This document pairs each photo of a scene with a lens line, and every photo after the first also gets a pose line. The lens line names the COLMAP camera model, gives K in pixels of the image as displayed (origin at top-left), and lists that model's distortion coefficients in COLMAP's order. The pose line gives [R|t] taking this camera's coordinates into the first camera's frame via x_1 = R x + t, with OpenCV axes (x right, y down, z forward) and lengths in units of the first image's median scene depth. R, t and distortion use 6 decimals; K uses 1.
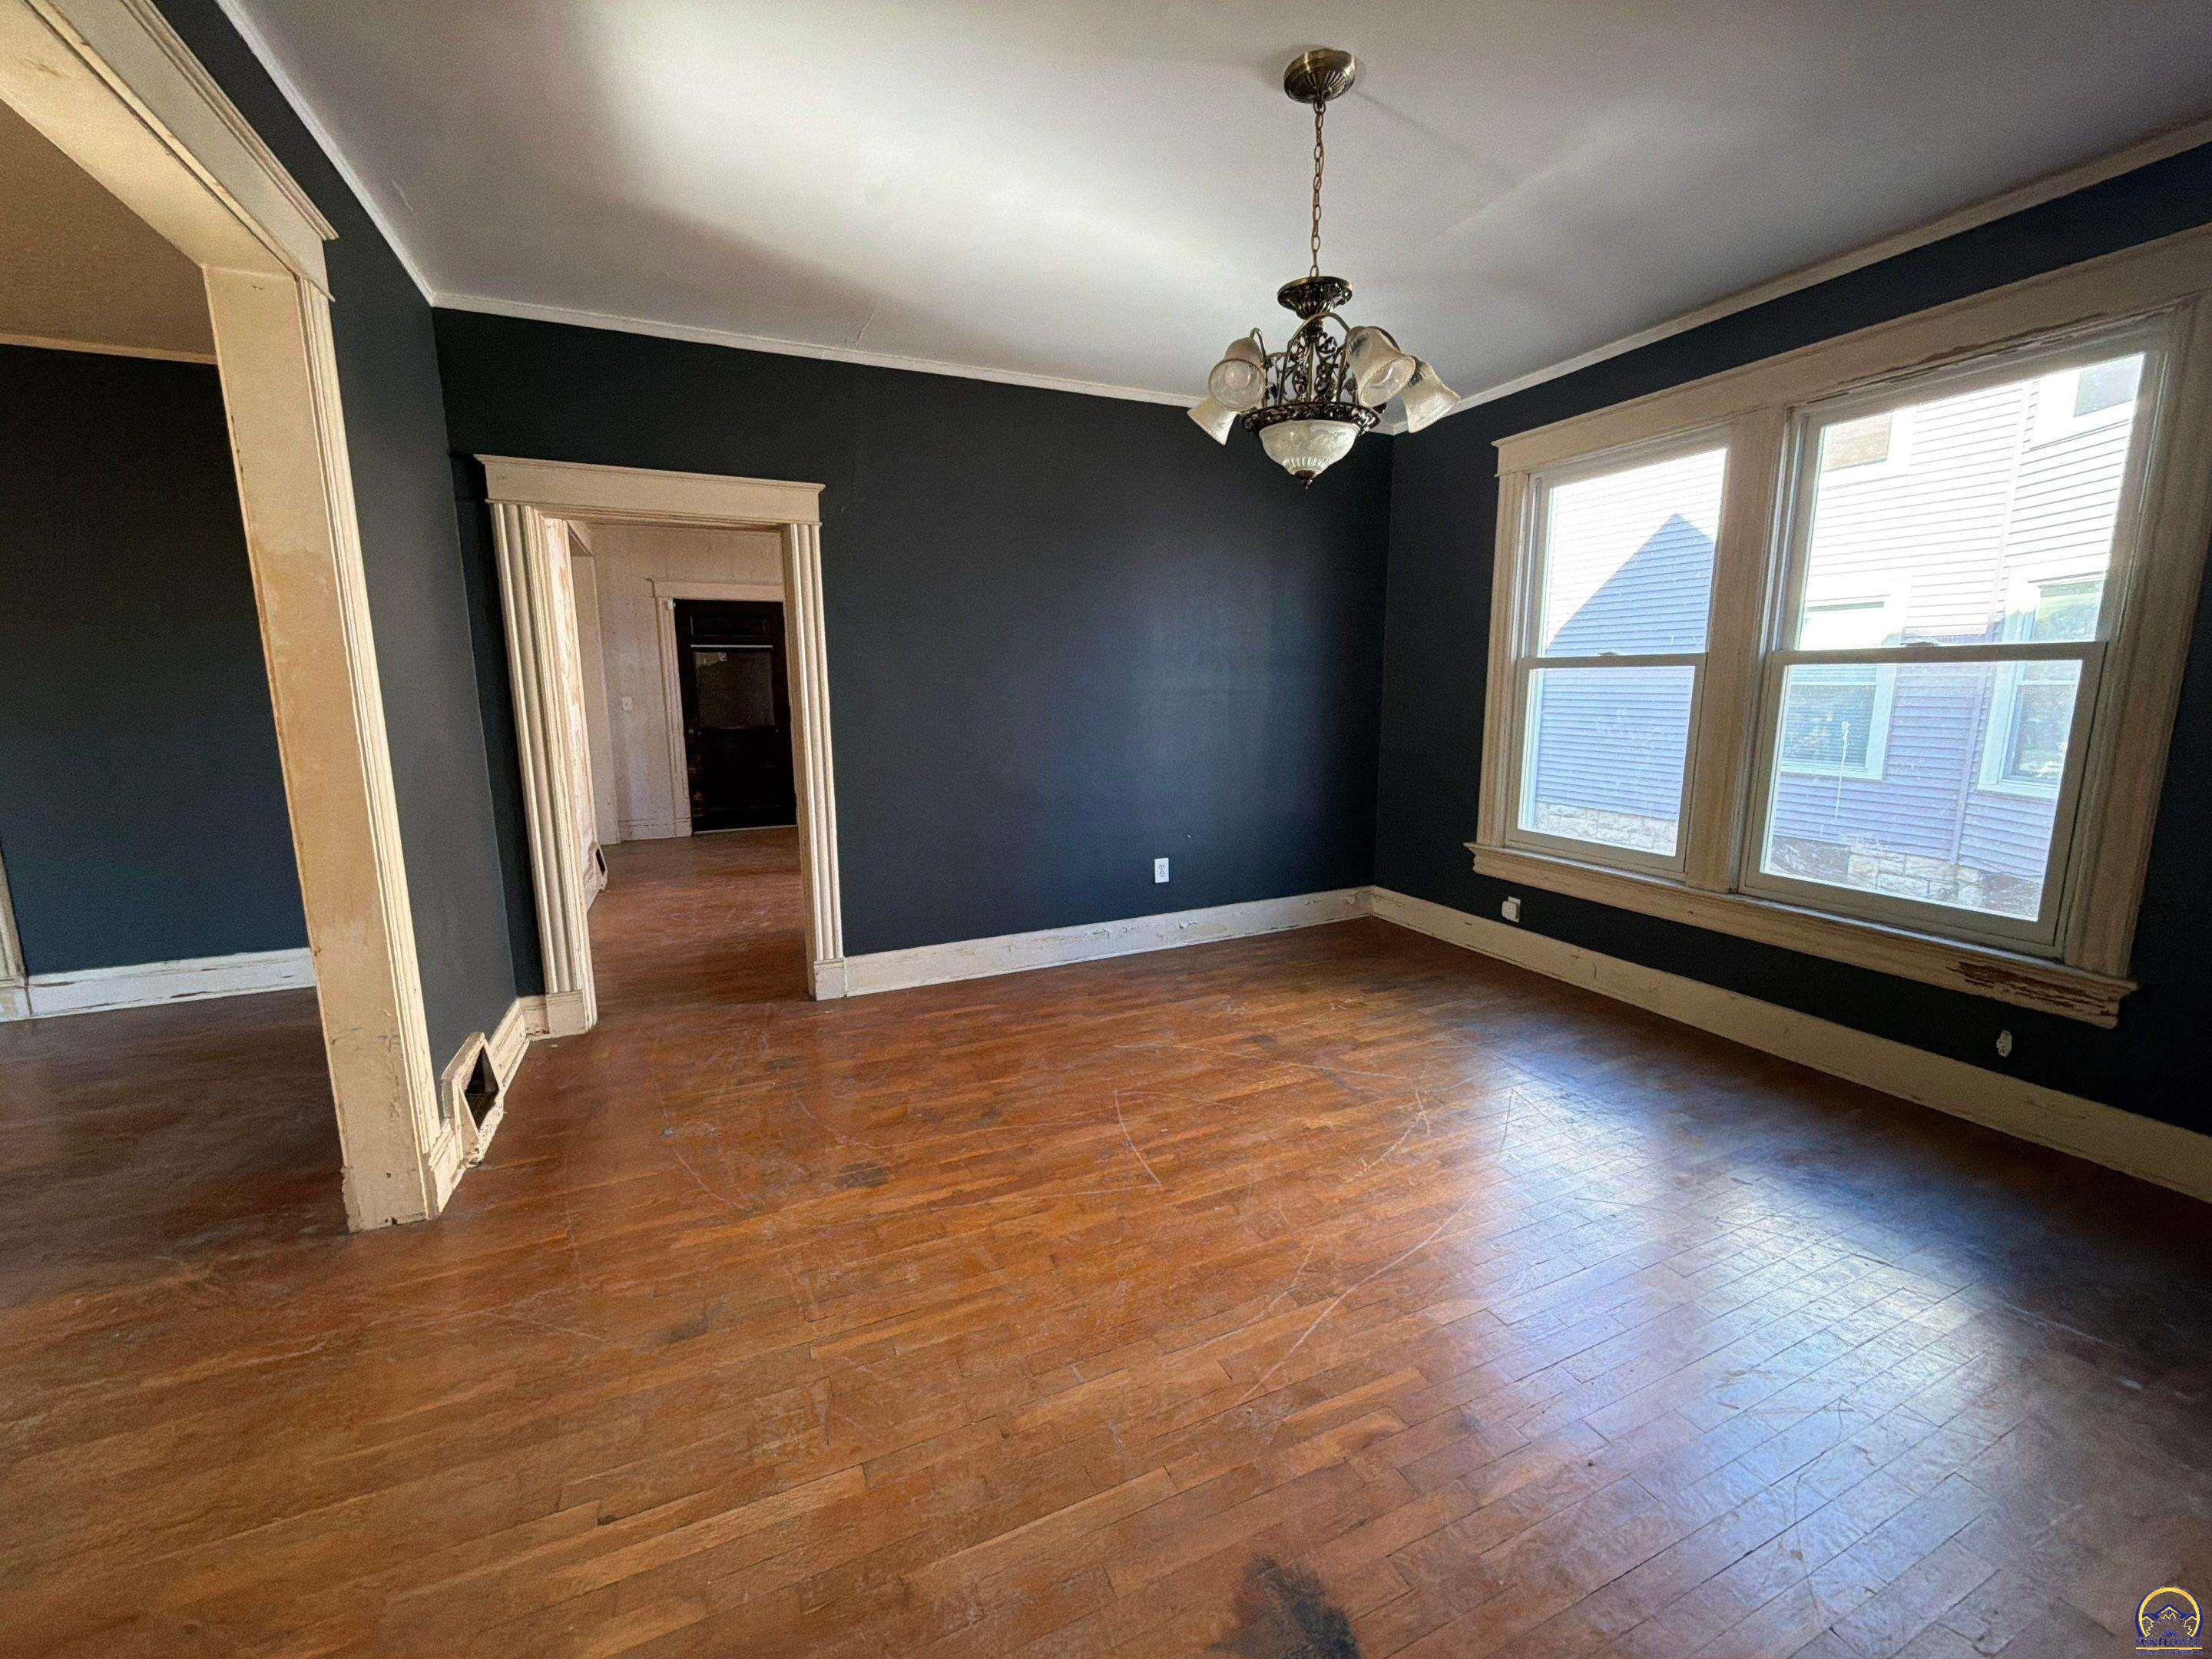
lens RADIAL K [[883.5, 0, 1113.9], [0, 883.5, 839.9], [0, 0, 1]] dist [0.000974, -0.000800]
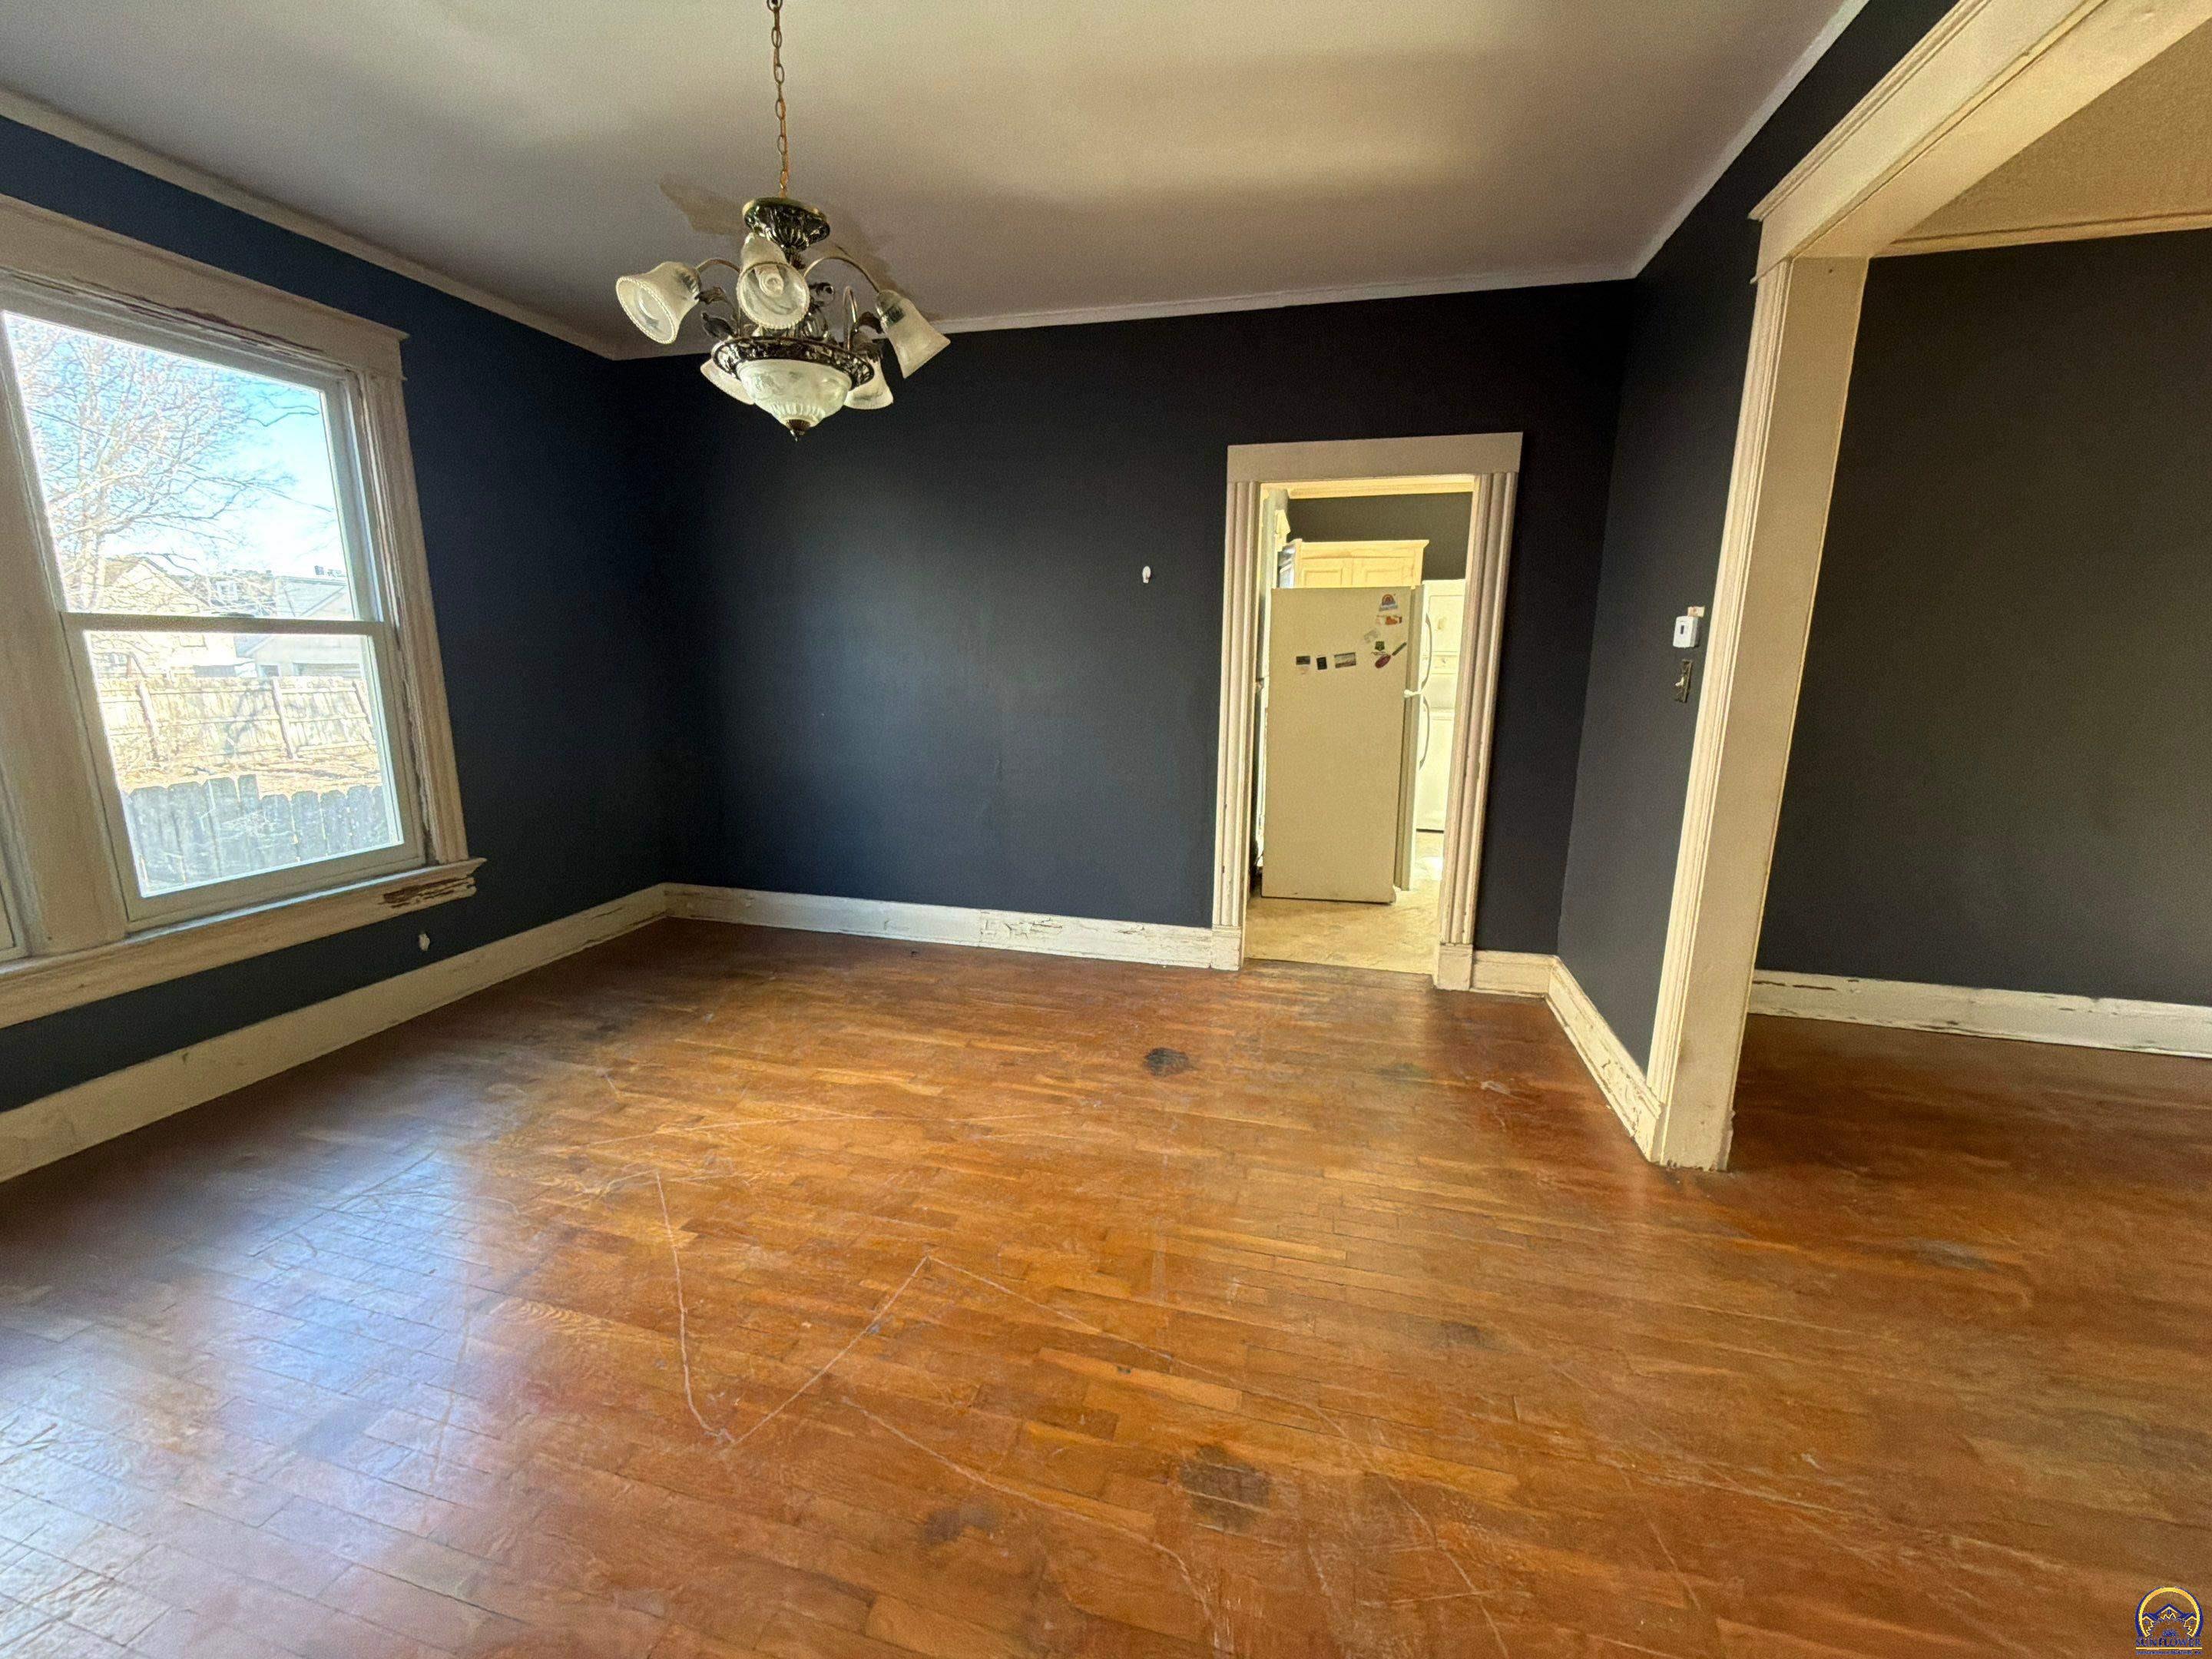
lens RADIAL K [[883.5, 0, 1116.4], [0, 883.5, 818.5], [0, 0, 1]] dist [0.000974, -0.000800]
pose [[-0.785380, -0.118101, 0.607643, -0.529977], [0.104554, 0.942218, 0.318266, -0.242070], [-0.610120, 0.313492, -0.727652, 1.320849]]
